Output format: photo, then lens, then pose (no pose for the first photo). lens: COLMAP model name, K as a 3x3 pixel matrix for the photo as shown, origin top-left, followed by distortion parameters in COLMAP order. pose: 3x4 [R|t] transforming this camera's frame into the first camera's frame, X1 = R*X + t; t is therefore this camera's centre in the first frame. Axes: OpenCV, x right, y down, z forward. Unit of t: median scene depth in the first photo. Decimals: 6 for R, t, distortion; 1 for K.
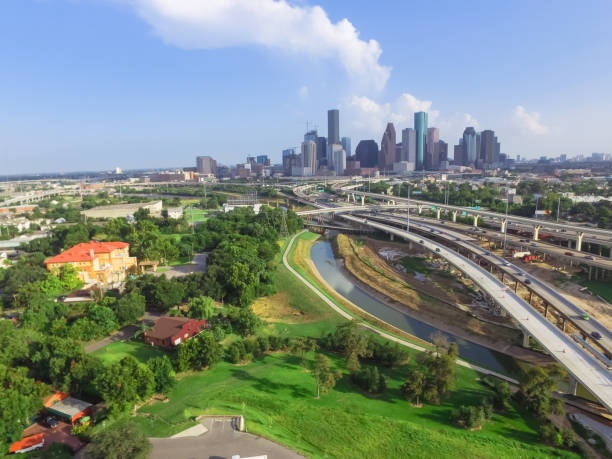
lens RADIAL K [[413.2, 0, 298.4], [0, 413.2, 238.6], [0, 0, 1]] dist [-0.126366, 0.092151]
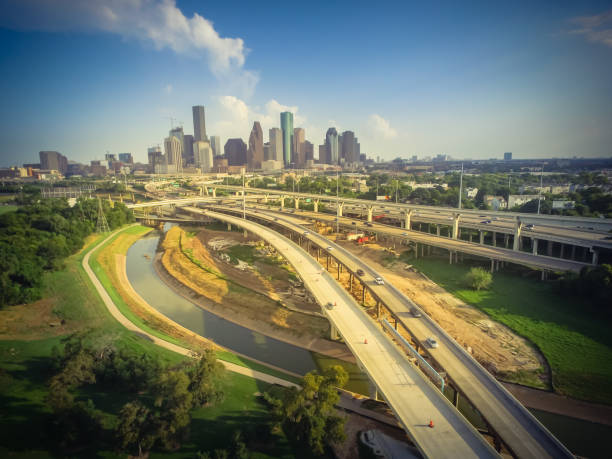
lens RADIAL K [[396.6, 0, 300.2], [0, 396.6, 237.9], [0, 0, 1]] dist [0.059142, -0.080318]
pose [[0.954633, -0.044712, 0.294410, 0.082240], [0.045130, 0.998967, 0.005376, 0.017157], [-0.294346, 0.008154, 0.955664, 0.071365]]
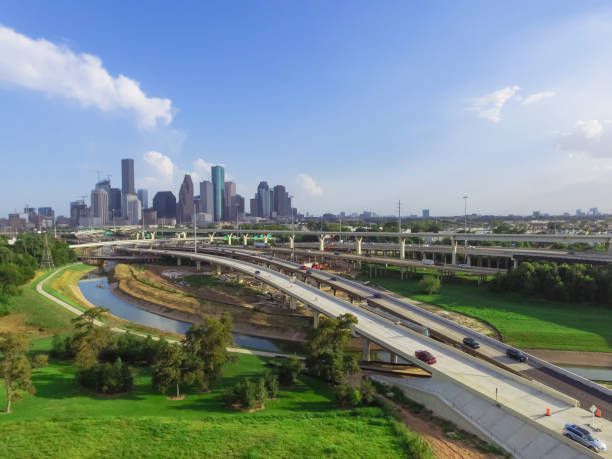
lens RADIAL K [[413.2, 0, 298.4], [0, 413.2, 238.6], [0, 0, 1]] dist [-0.126366, 0.092151]
pose [[0.890649, -0.008886, 0.454604, 0.037825], [0.073354, 0.989521, -0.124370, 0.054899], [-0.448735, 0.144117, 0.881968, 0.058034]]
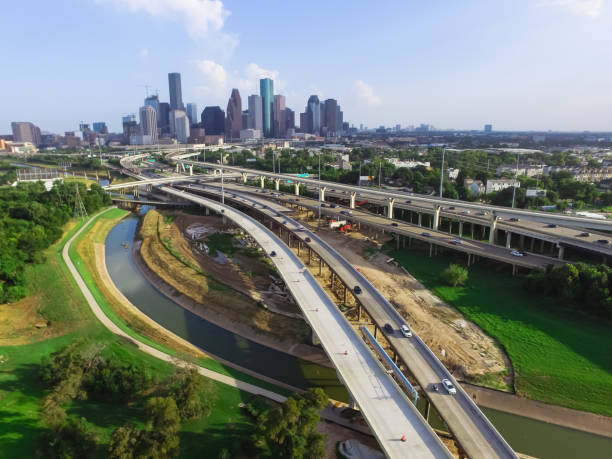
lens RADIAL K [[413.2, 0, 298.4], [0, 413.2, 238.6], [0, 0, 1]] dist [-0.126366, 0.092151]
pose [[0.941180, -0.069302, 0.330722, 0.081565], [0.044581, 0.995654, 0.081768, -0.005228], [-0.334951, -0.062215, 0.940179, 0.067256]]
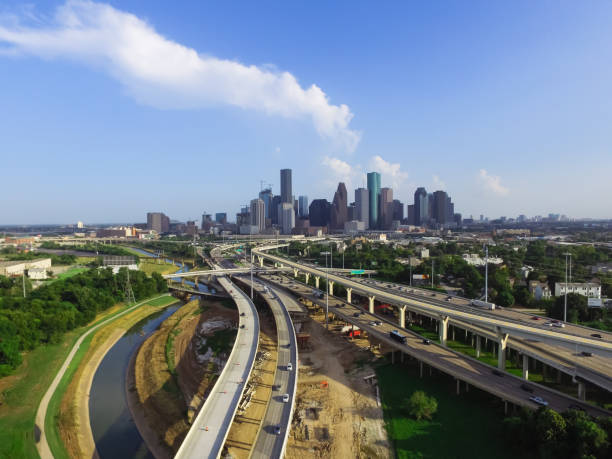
lens RADIAL K [[413.2, 0, 298.4], [0, 413.2, 238.6], [0, 0, 1]] dist [-0.126366, 0.092151]
pose [[0.998160, 0.013497, 0.059118, 0.213566], [-0.005159, 0.990281, -0.138989, -0.015793], [-0.060420, 0.138428, 0.988528, 0.057128]]
